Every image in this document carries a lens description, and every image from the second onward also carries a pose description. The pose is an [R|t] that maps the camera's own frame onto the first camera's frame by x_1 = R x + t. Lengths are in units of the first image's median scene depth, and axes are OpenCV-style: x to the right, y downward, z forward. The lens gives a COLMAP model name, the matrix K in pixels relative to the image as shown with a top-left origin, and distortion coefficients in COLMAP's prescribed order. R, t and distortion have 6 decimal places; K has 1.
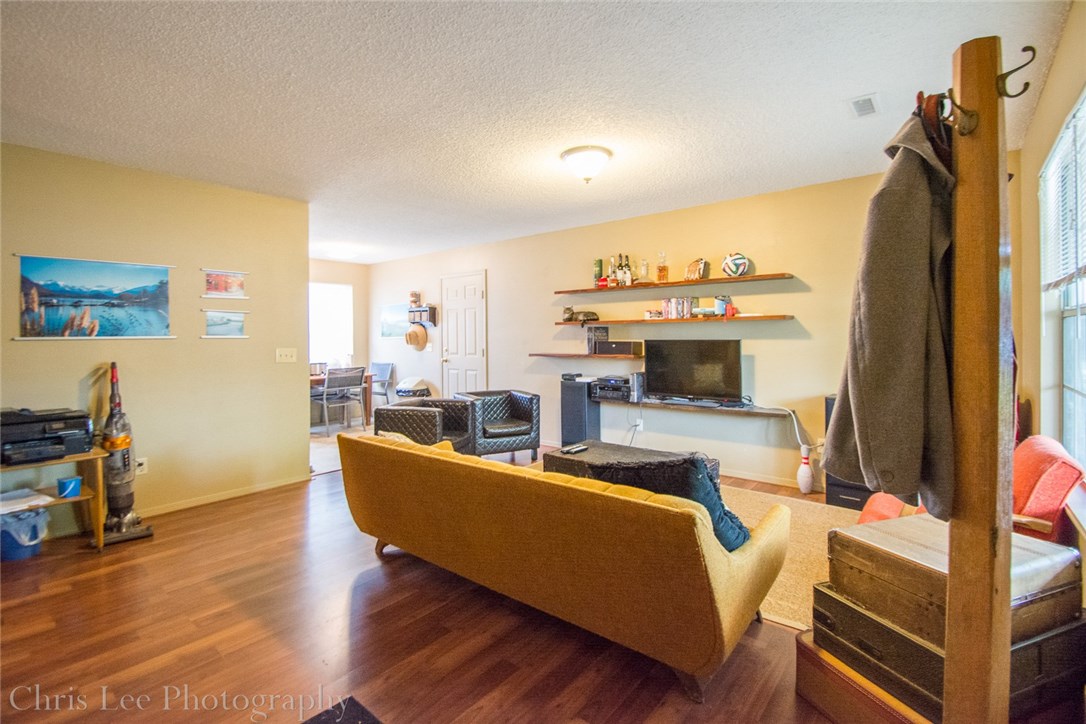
lens RADIAL K [[495.9, 0, 546.5], [0, 495.9, 336.3], [0, 0, 1]] dist [-0.000088, -0.000213]
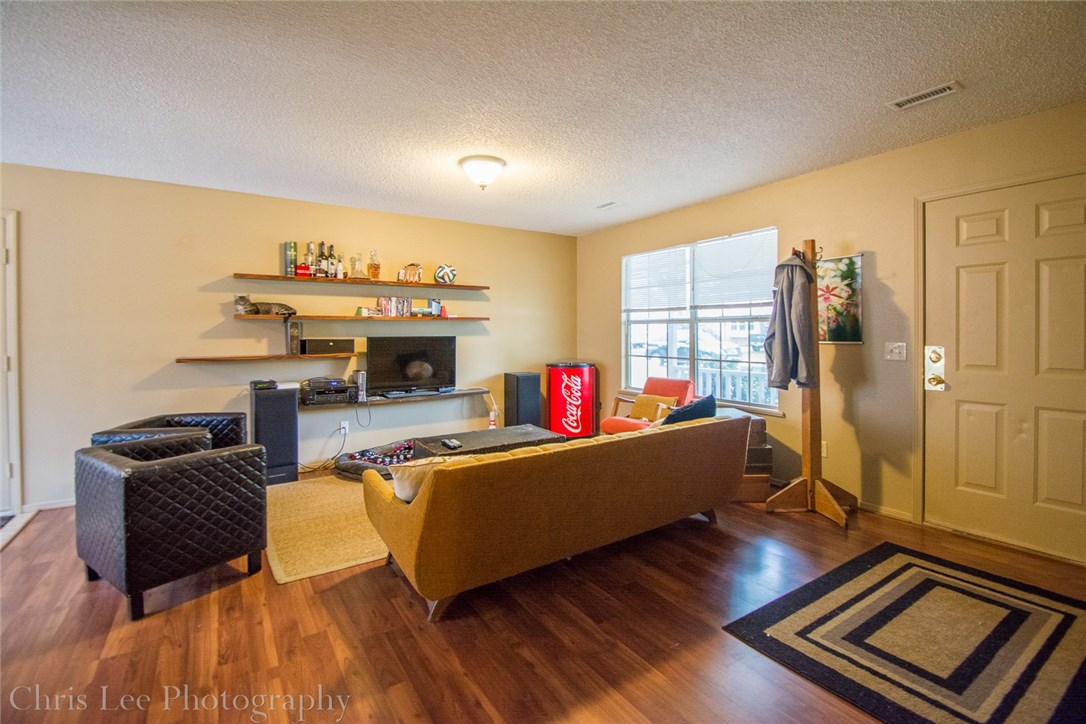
lens RADIAL K [[475.8, 0, 540.5], [0, 475.8, 337.3], [0, 0, 1]] dist [-0.014972, -0.000570]
pose [[0.310353, -0.005735, 0.950604, -0.580110], [0.004263, 0.999980, 0.004641, 0.004713], [-0.950612, 0.002612, 0.310371, 0.379261]]
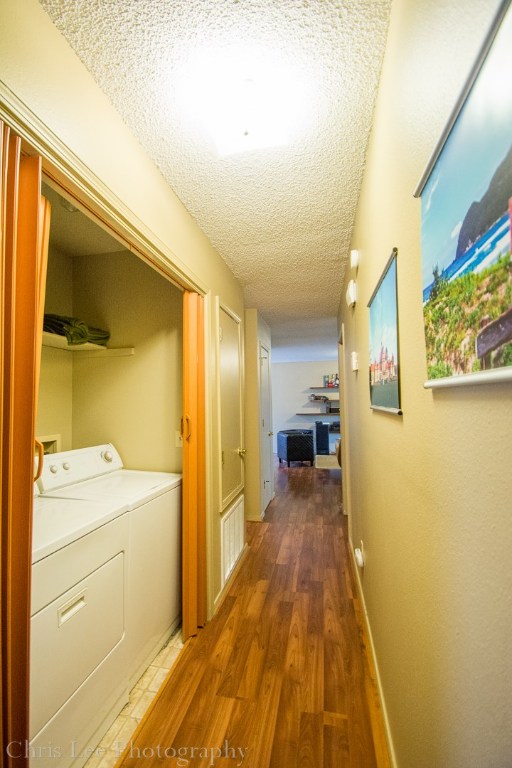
lens RADIAL K [[336.5, 0, 256.0], [0, 336.5, 384.0], [0, 0, 1]] dist [-0.014972, -0.000570]
pose [[0.889625, 0.025693, 0.455968, -1.085155], [0.007446, 0.997468, -0.070732, 0.006972], [-0.456631, 0.066320, 0.887181, -0.382273]]
